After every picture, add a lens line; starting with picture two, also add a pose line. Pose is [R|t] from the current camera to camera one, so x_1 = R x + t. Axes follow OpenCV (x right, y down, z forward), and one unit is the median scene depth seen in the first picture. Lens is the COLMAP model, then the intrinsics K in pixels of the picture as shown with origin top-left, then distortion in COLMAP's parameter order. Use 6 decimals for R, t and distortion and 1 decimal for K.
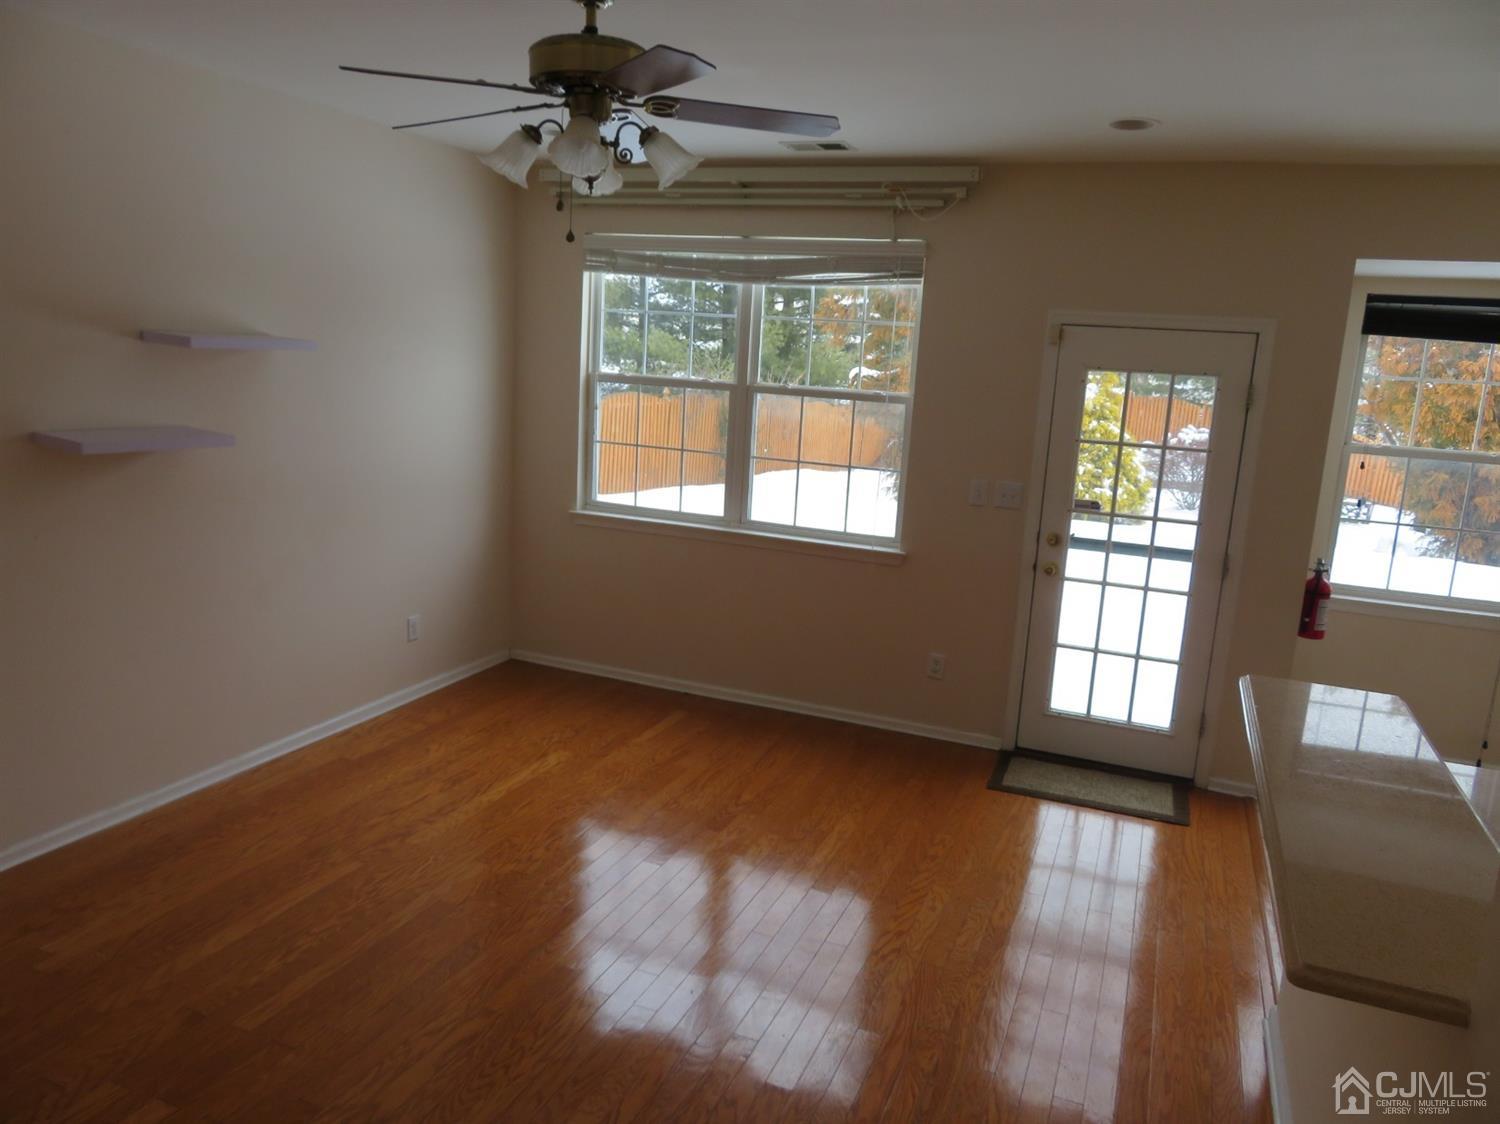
lens RADIAL K [[1071.4, 0, 747.3], [0, 1071.4, 556.9], [0, 0, 1]] dist [-0.002636, 0.003599]
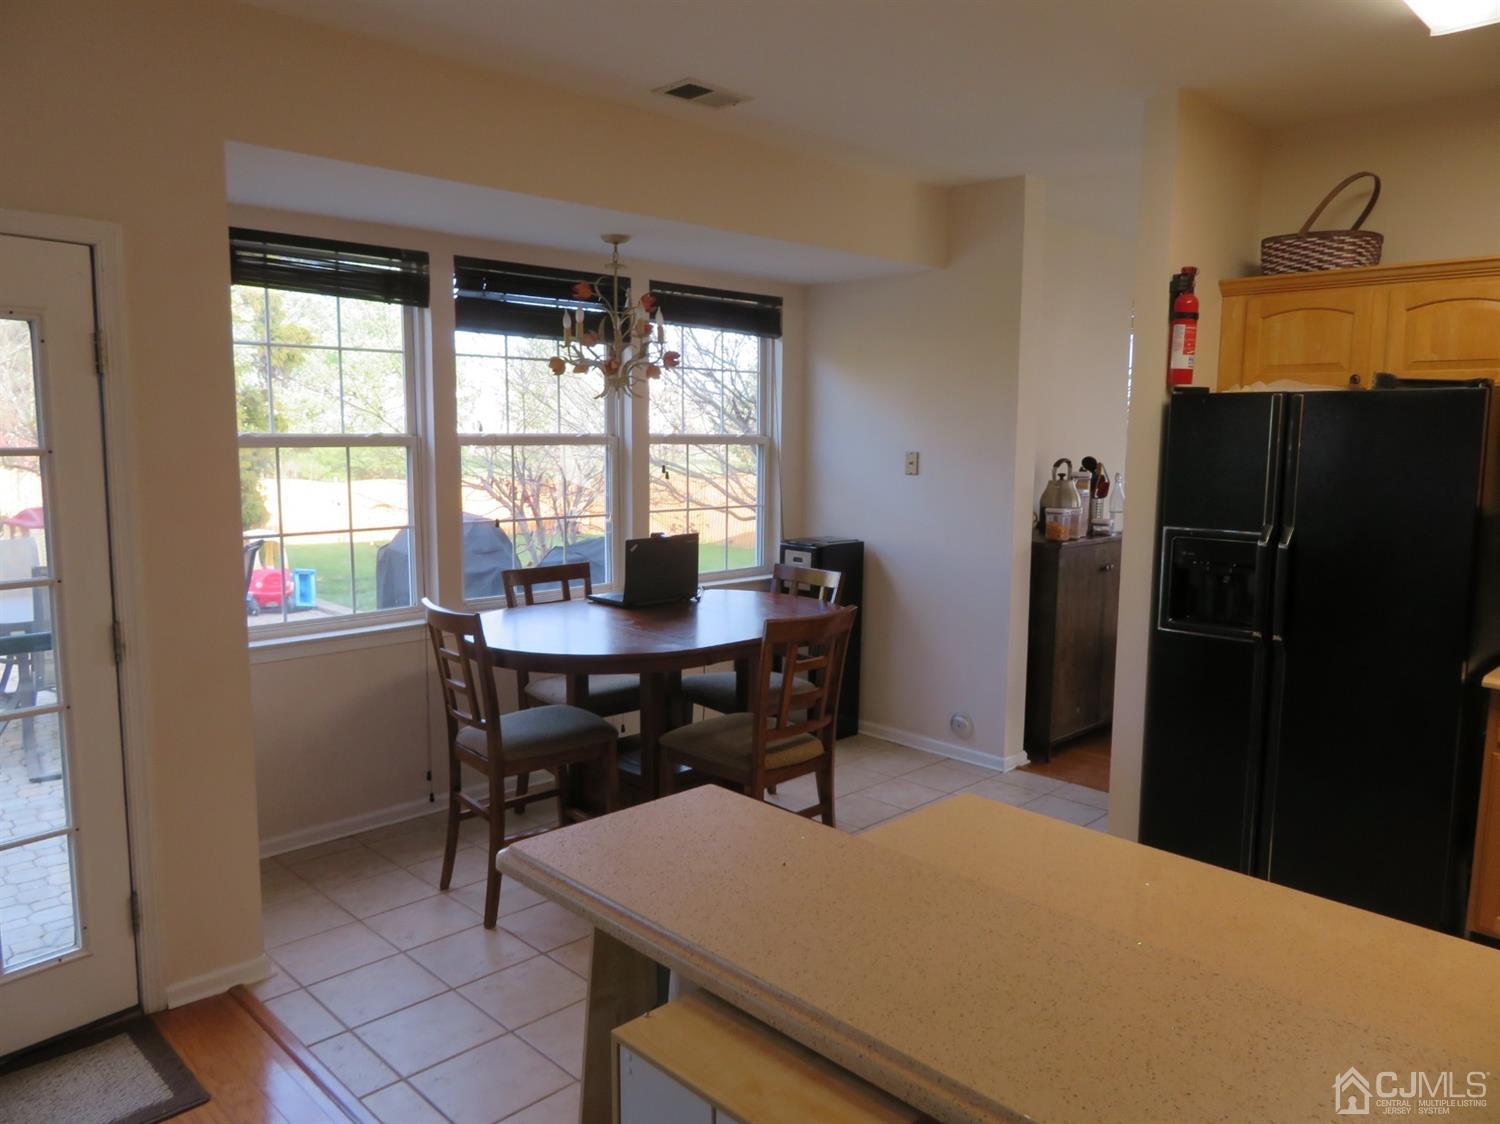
lens RADIAL K [[1071.4, 0, 747.3], [0, 1071.4, 556.9], [0, 0, 1]] dist [-0.002636, 0.003599]
pose [[0.404188, -0.160837, 0.900424, 0.057572], [0.190179, 0.977683, 0.089269, -0.022700], [-0.894687, 0.135160, 0.425756, 0.404333]]
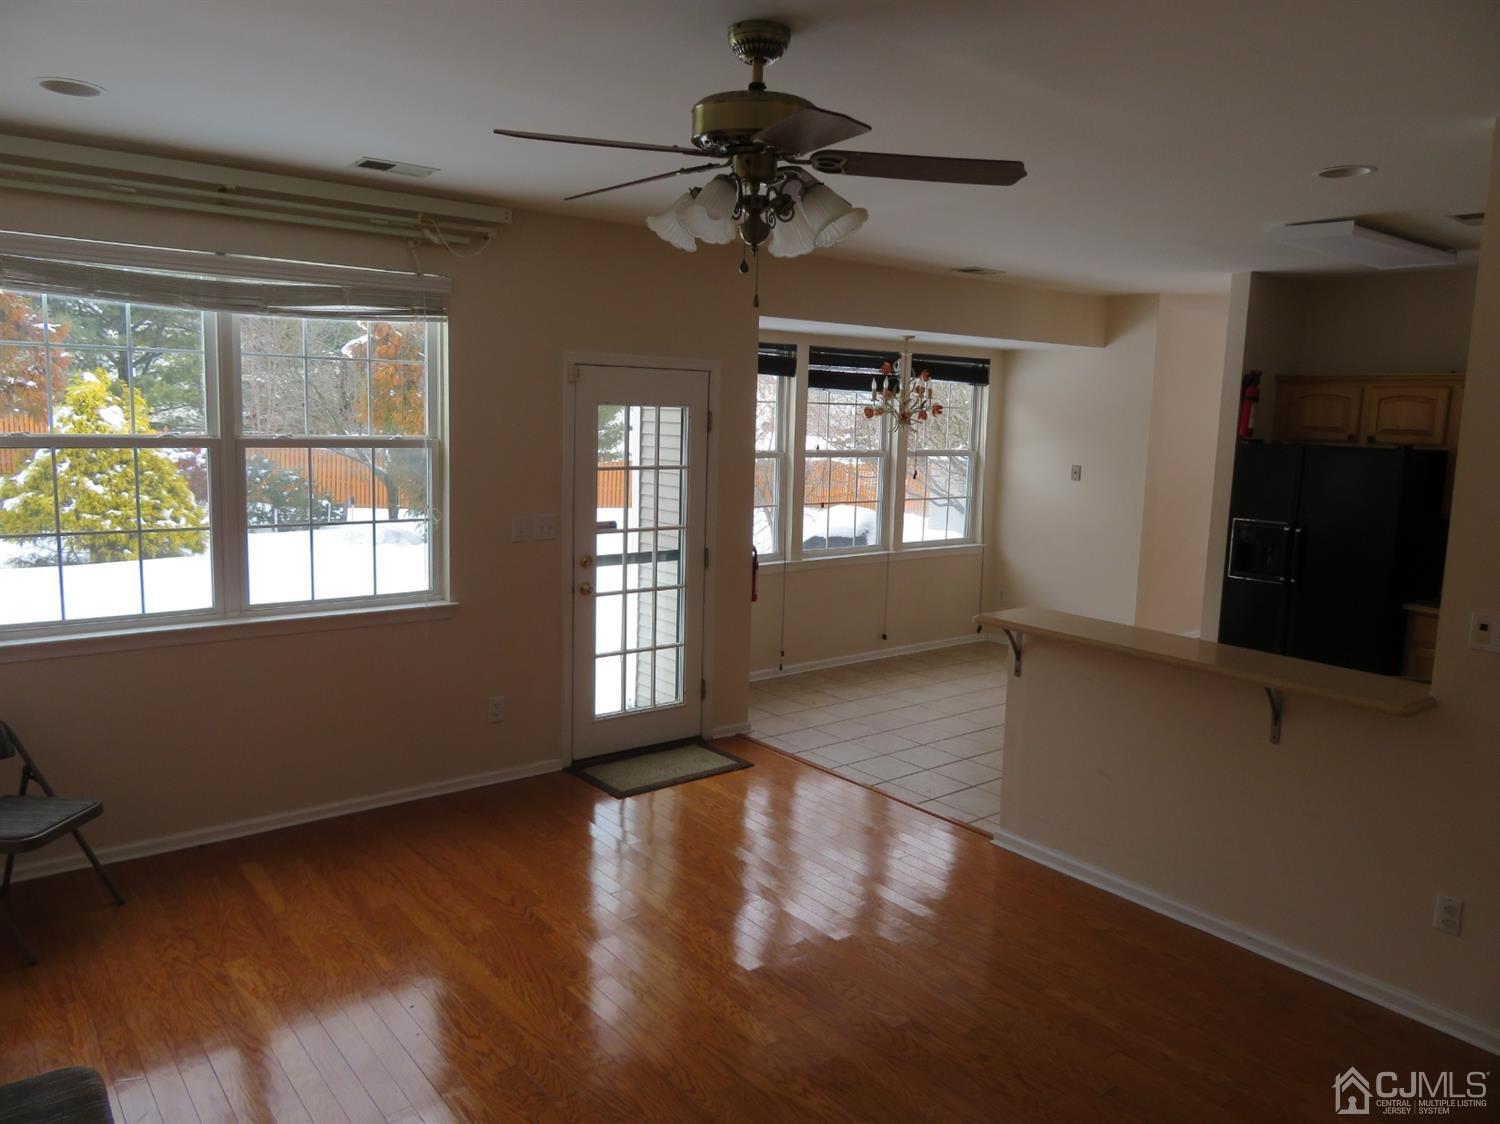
lens RADIAL K [[1071.4, 0, 747.3], [0, 1071.4, 556.9], [0, 0, 1]] dist [-0.002636, 0.003599]
pose [[0.498227, -0.160446, 0.852072, -0.550986], [0.167065, 0.982079, 0.087239, -0.087080], [-0.850799, 0.098886, 0.516103, 0.298757]]
